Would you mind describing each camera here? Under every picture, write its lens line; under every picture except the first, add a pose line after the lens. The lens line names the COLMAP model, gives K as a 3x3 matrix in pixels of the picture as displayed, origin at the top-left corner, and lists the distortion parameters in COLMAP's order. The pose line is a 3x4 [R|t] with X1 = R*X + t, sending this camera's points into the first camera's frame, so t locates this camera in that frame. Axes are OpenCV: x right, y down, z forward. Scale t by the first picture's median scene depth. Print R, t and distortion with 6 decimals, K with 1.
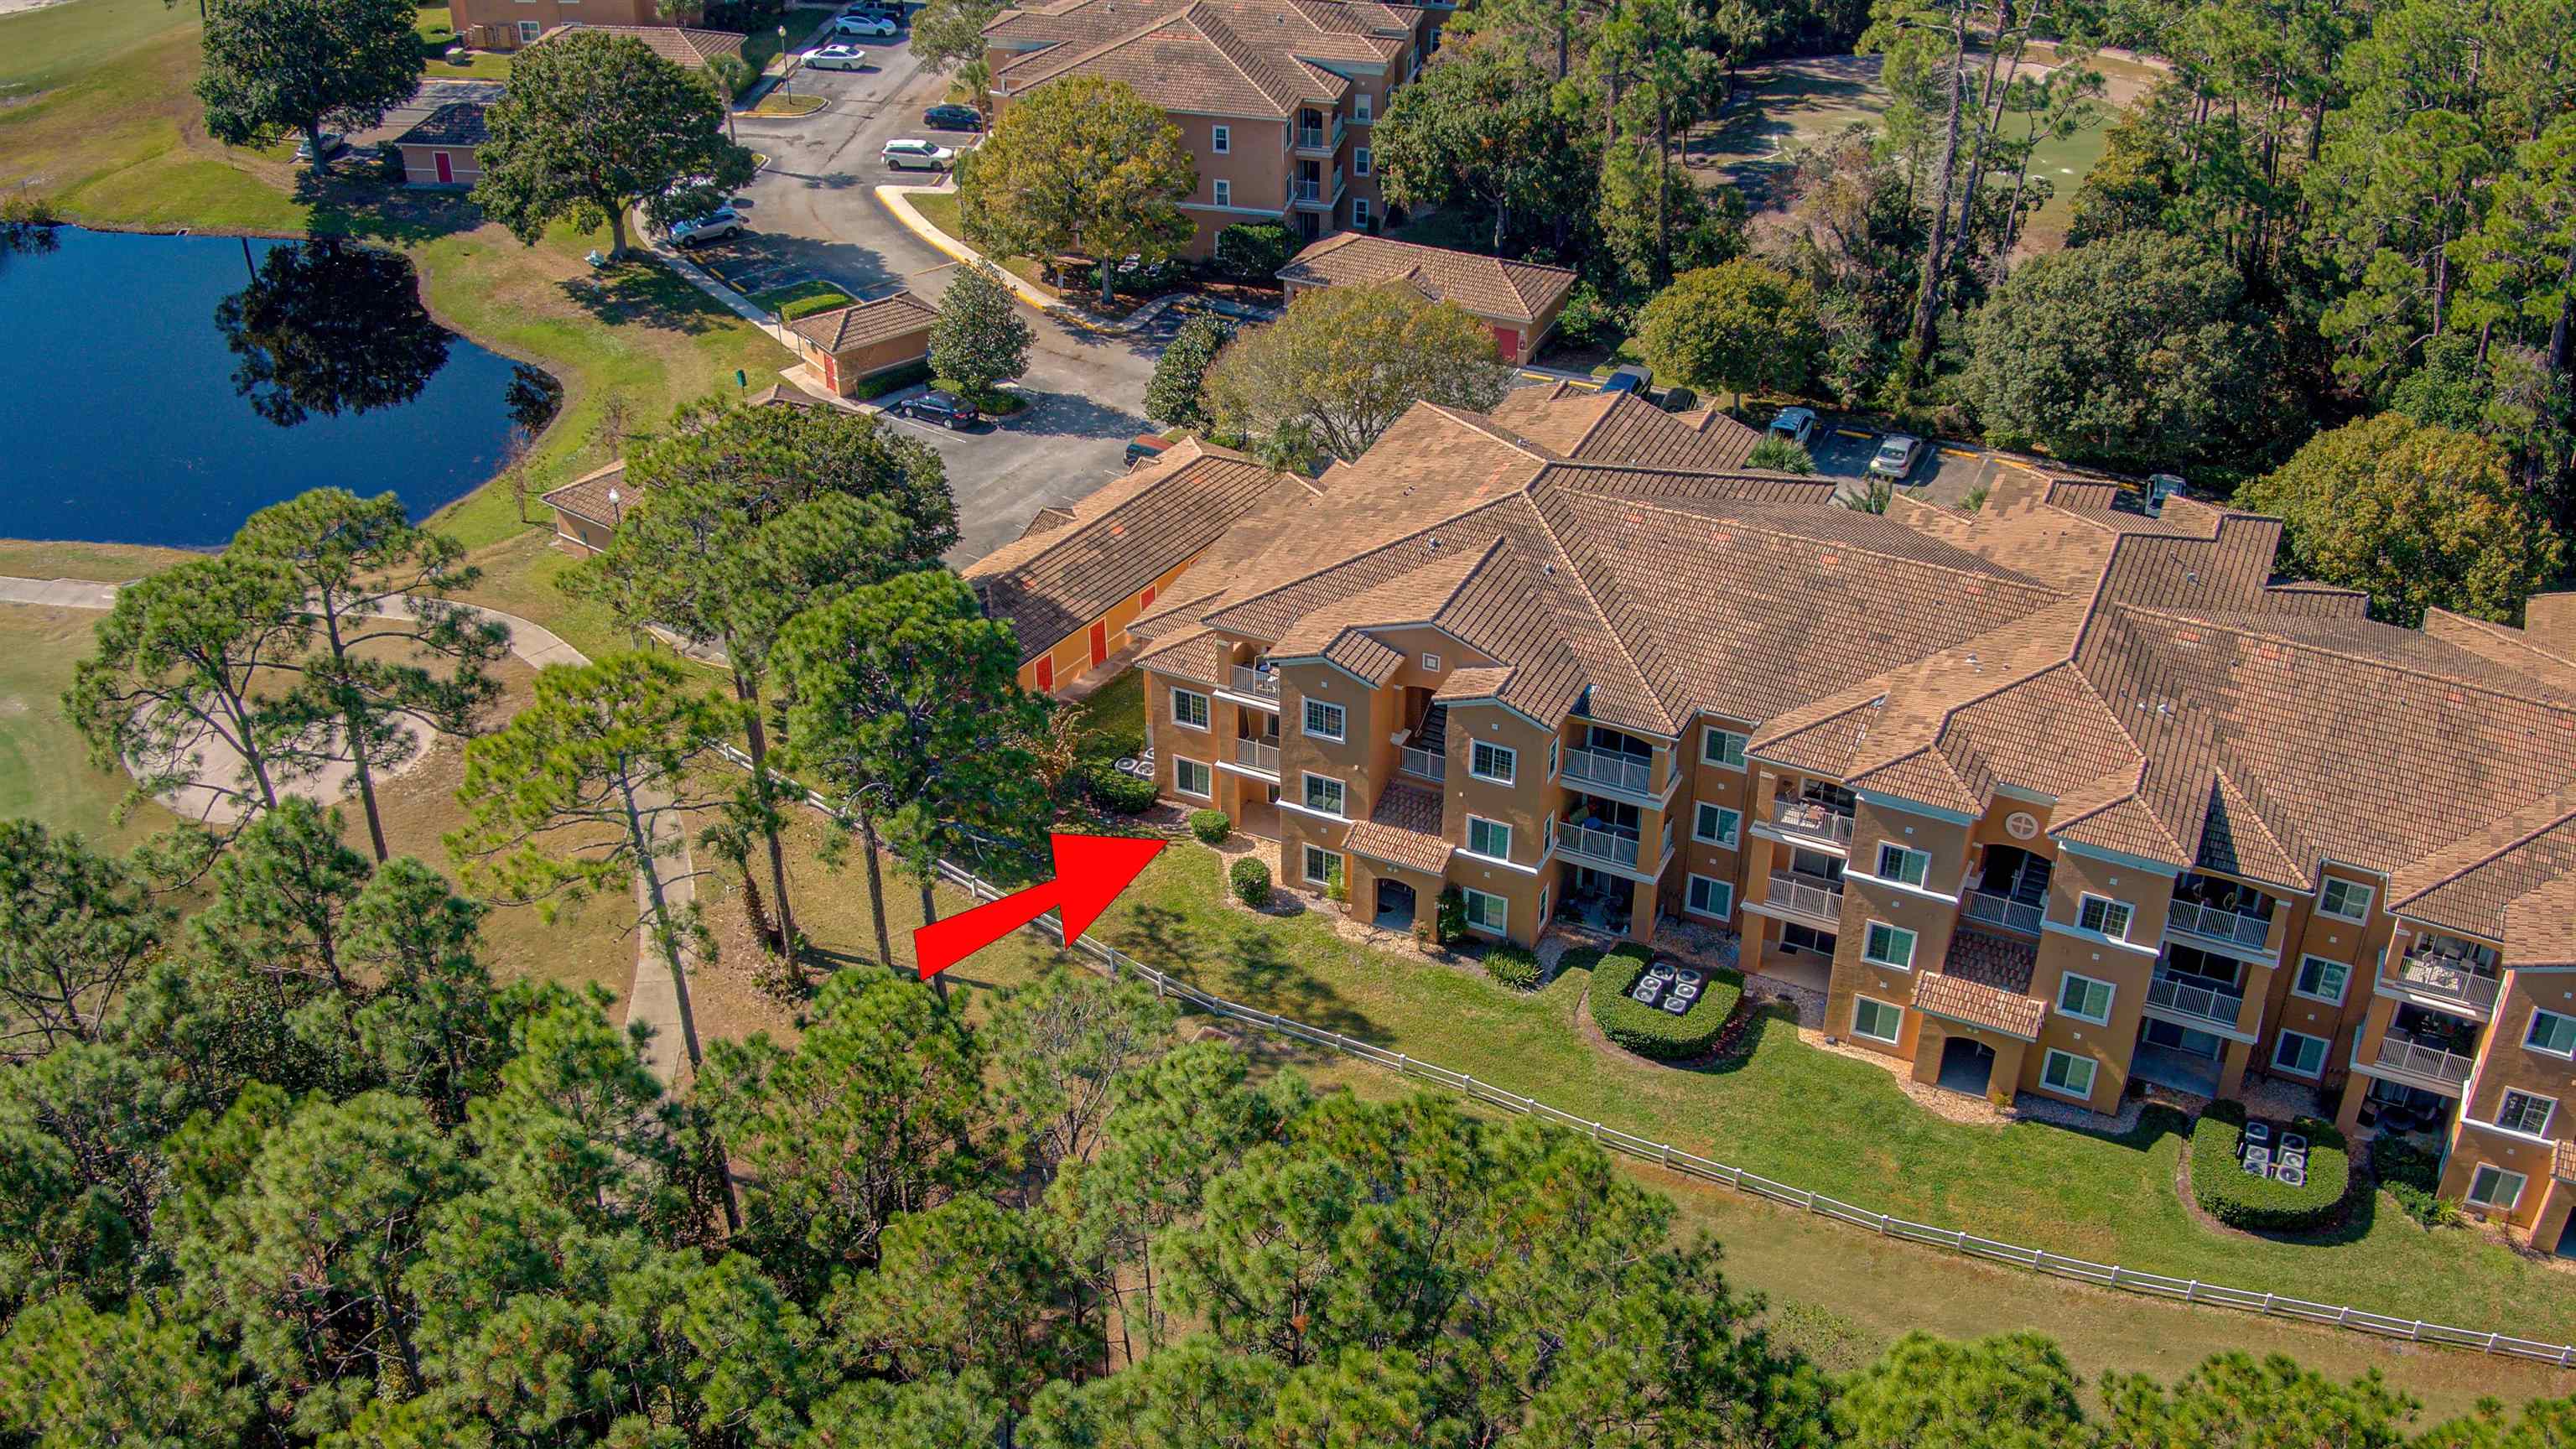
lens RADIAL K [[2420.5, 0, 1288.0], [0, 2420.5, 724.5], [0, 0, 1]] dist [0.048600, -0.560931]
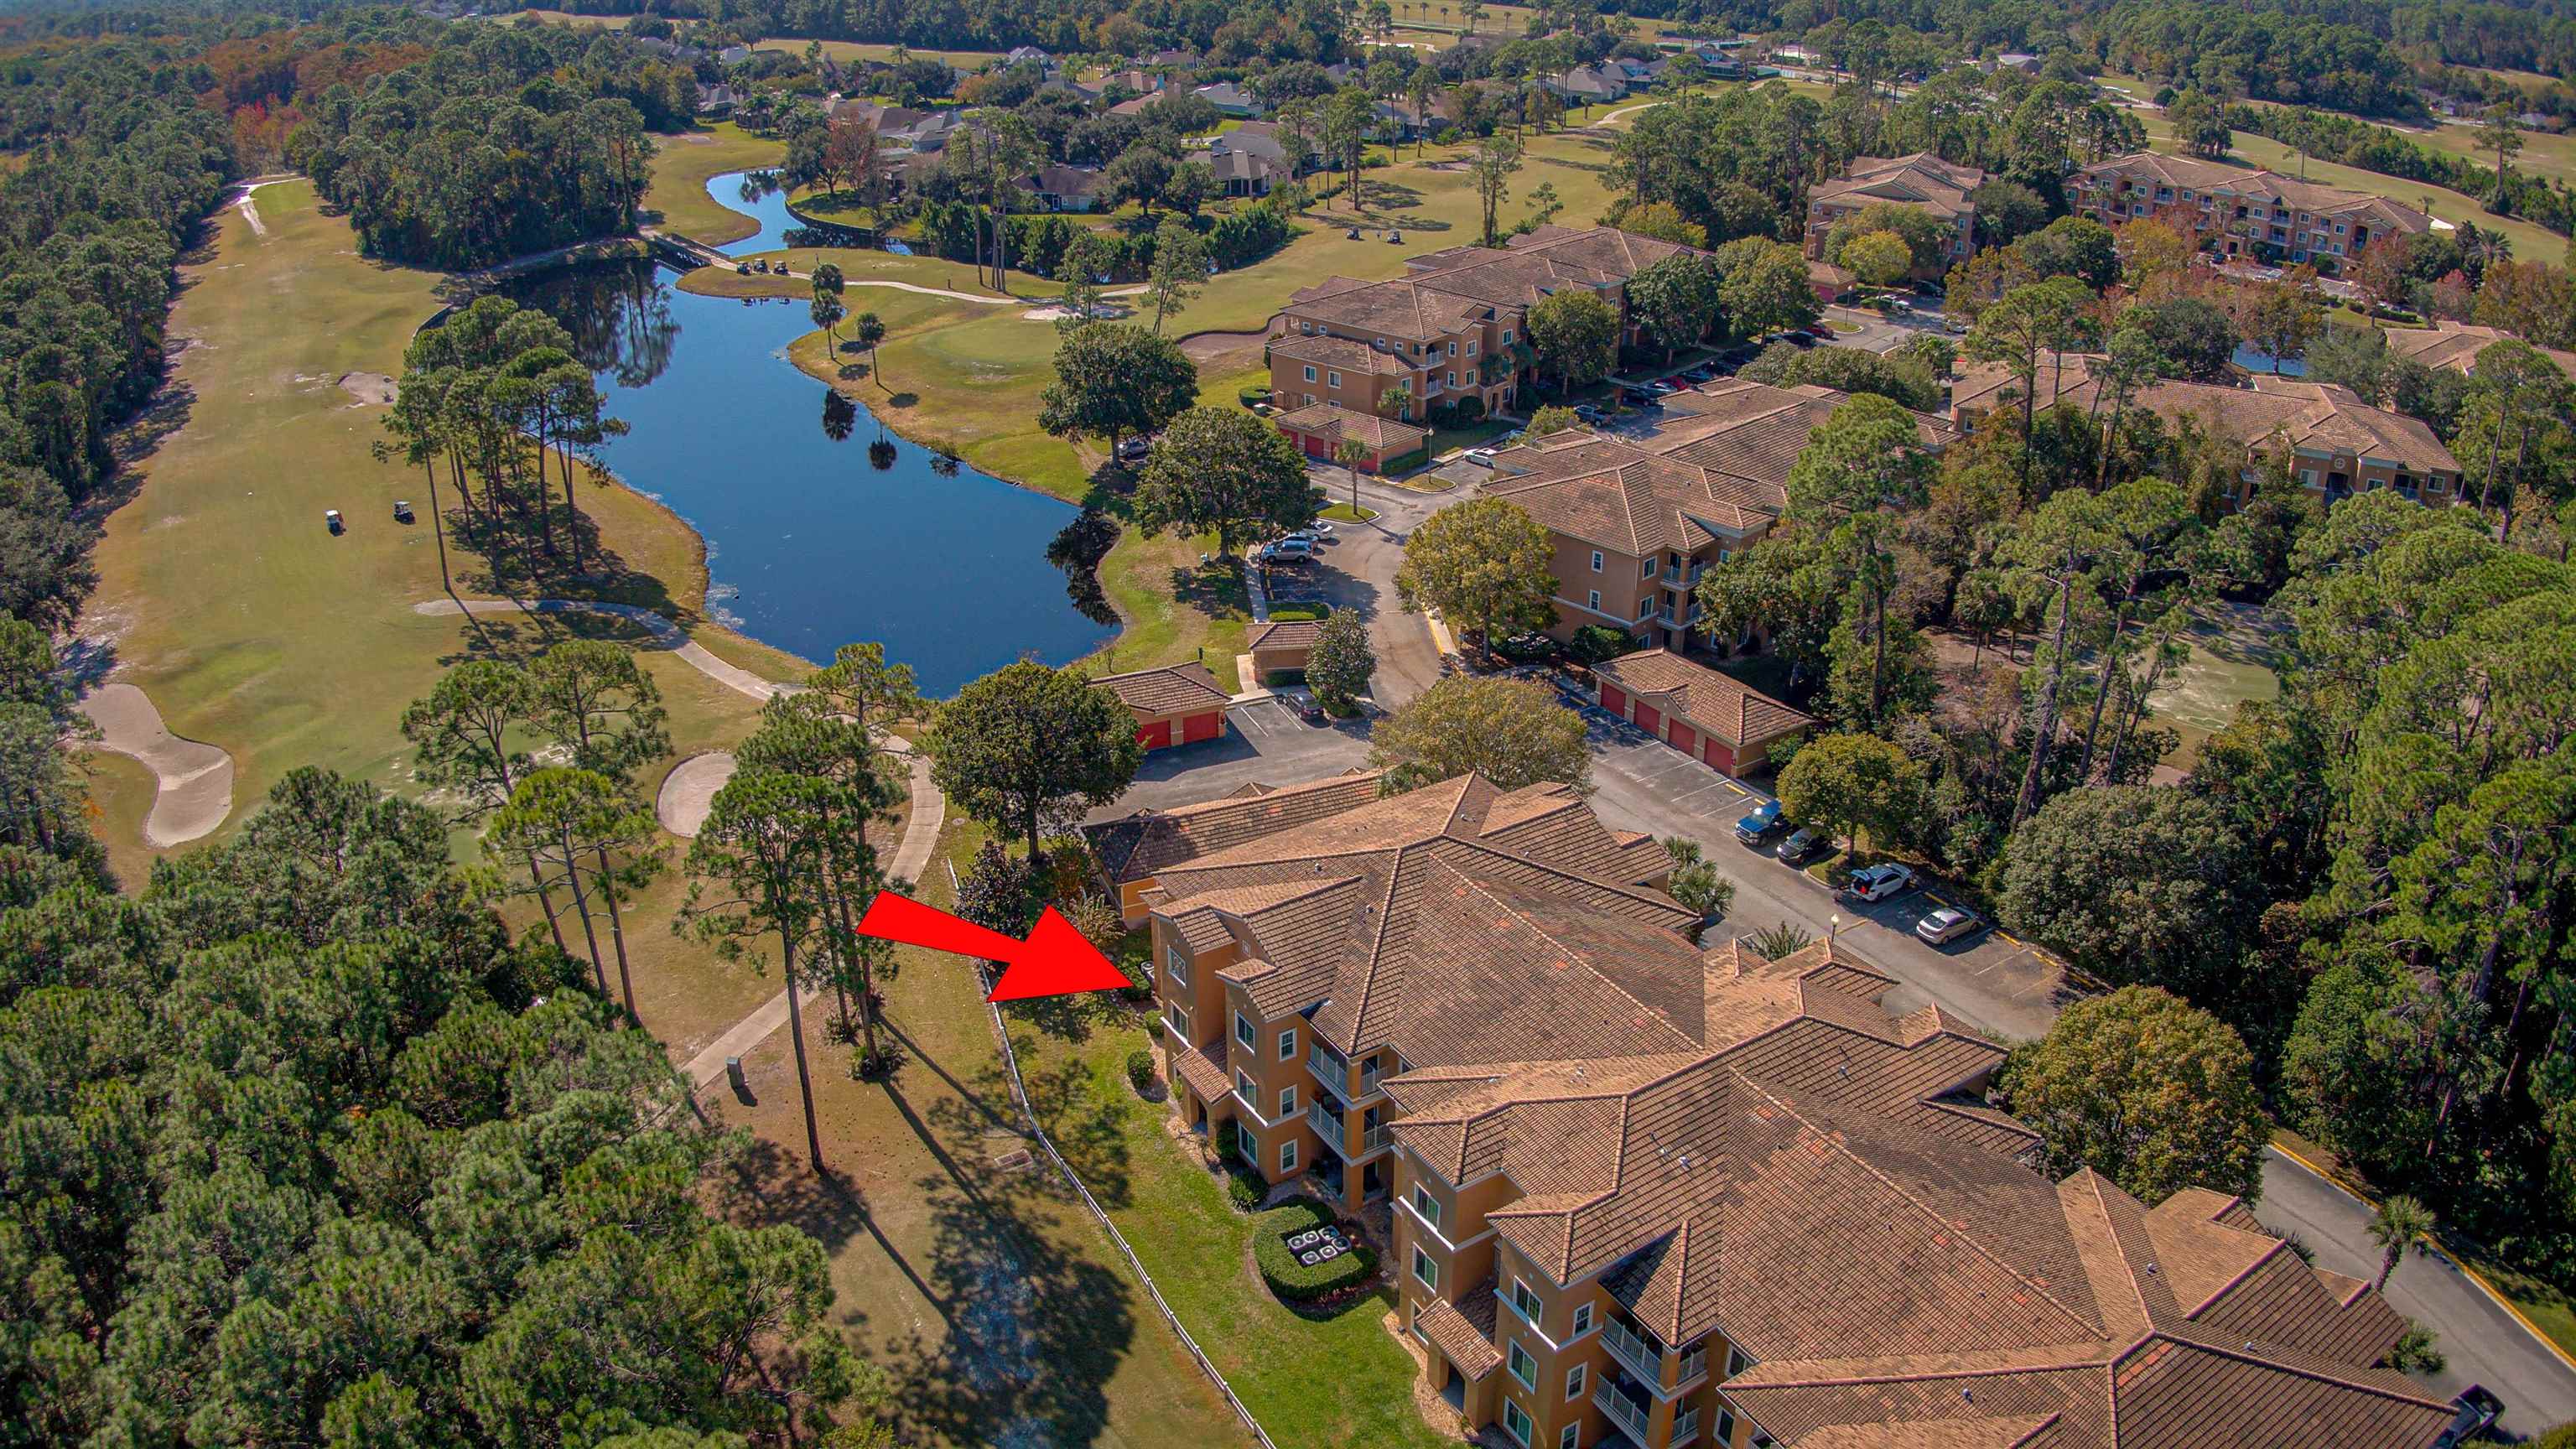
lens RADIAL K [[1841.9, 0, 1288.0], [0, 1841.9, 724.5], [0, 0, 1]] dist [-0.179643, -0.001611]
pose [[0.836553, 0.231368, -0.496636, 0.413945], [-0.286353, 0.957436, -0.036303, -0.085491], [0.467098, 0.172583, 0.867199, 0.086646]]
